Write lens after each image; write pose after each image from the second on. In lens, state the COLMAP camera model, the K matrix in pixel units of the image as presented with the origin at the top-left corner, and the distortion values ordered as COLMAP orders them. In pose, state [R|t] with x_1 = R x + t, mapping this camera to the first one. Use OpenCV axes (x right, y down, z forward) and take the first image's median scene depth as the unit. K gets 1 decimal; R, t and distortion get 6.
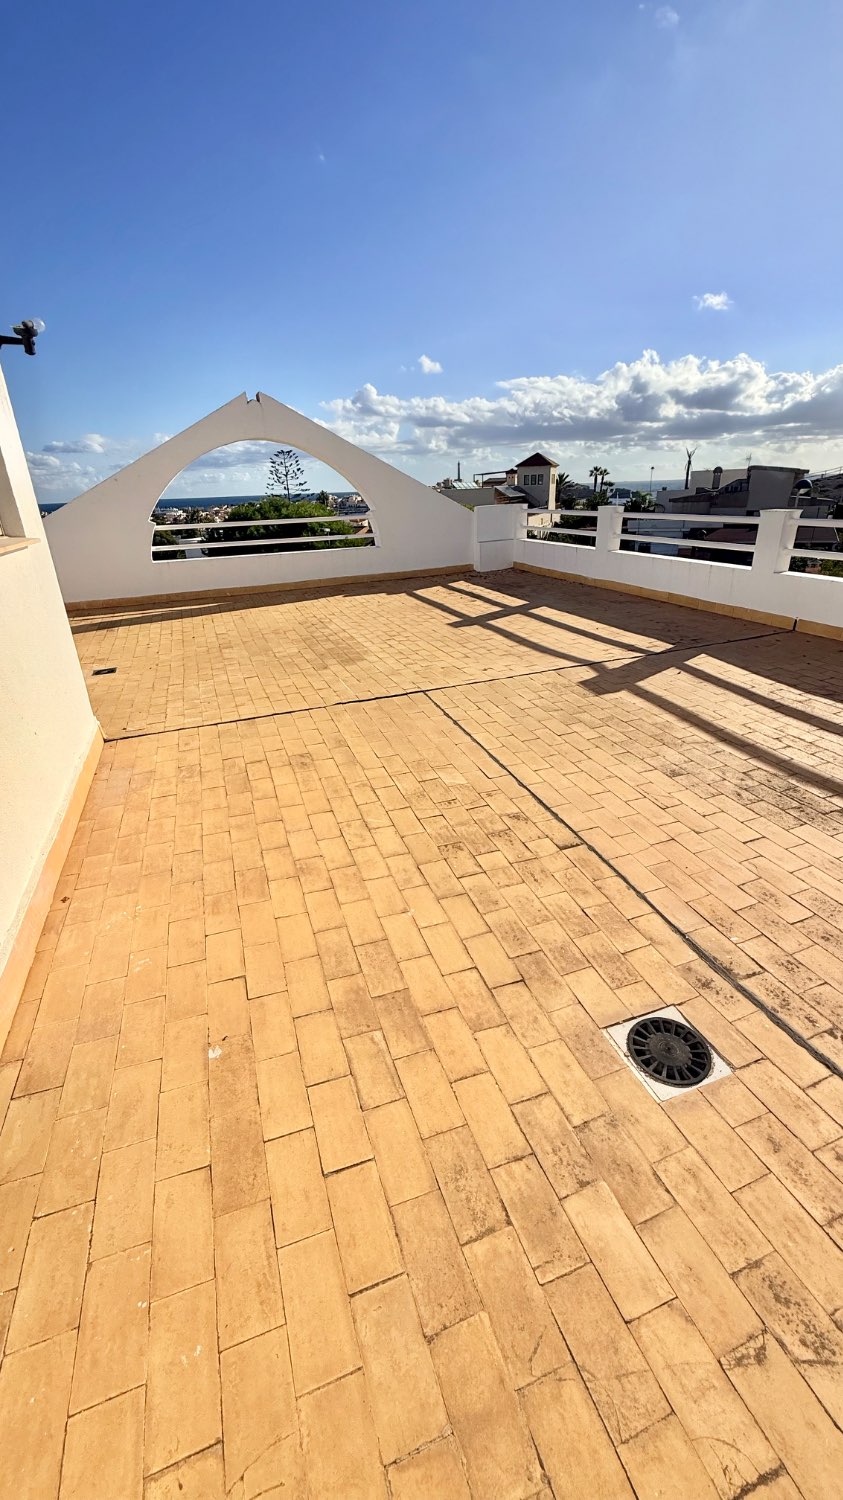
lens RADIAL K [[597.3, 0, 429.0], [0, 597.3, 747.1], [0, 0, 1]] dist [-0.001277, 0.000678]
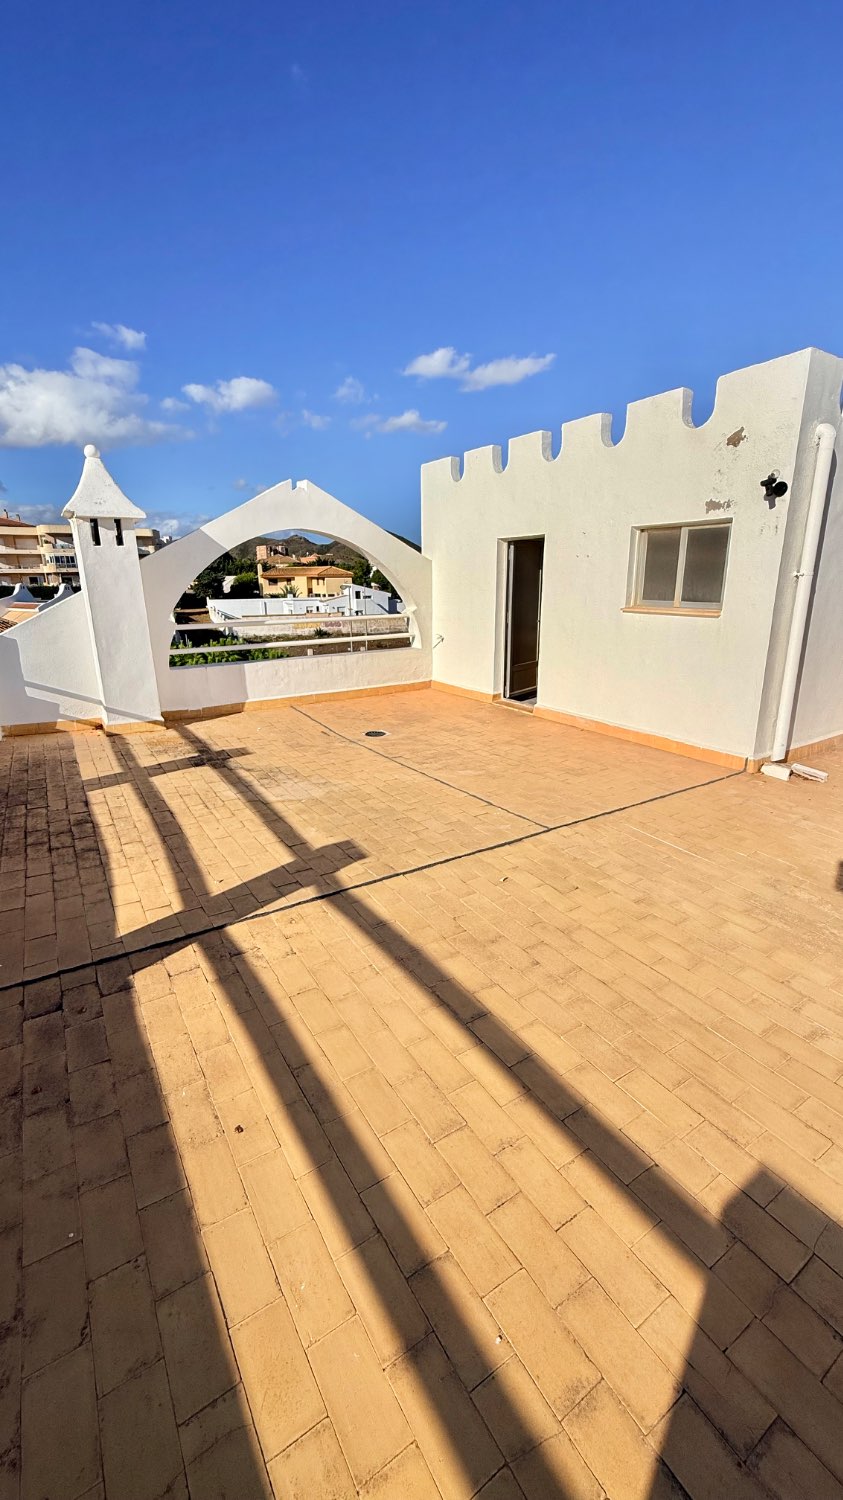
lens RADIAL K [[597.3, 0, 429.0], [0, 597.3, 747.1], [0, 0, 1]] dist [-0.001277, 0.000678]
pose [[-0.975568, 0.104599, -0.193197, 0.382577], [-0.042759, 0.772171, 0.633975, -0.876766], [0.215495, 0.626747, -0.748833, 1.872435]]
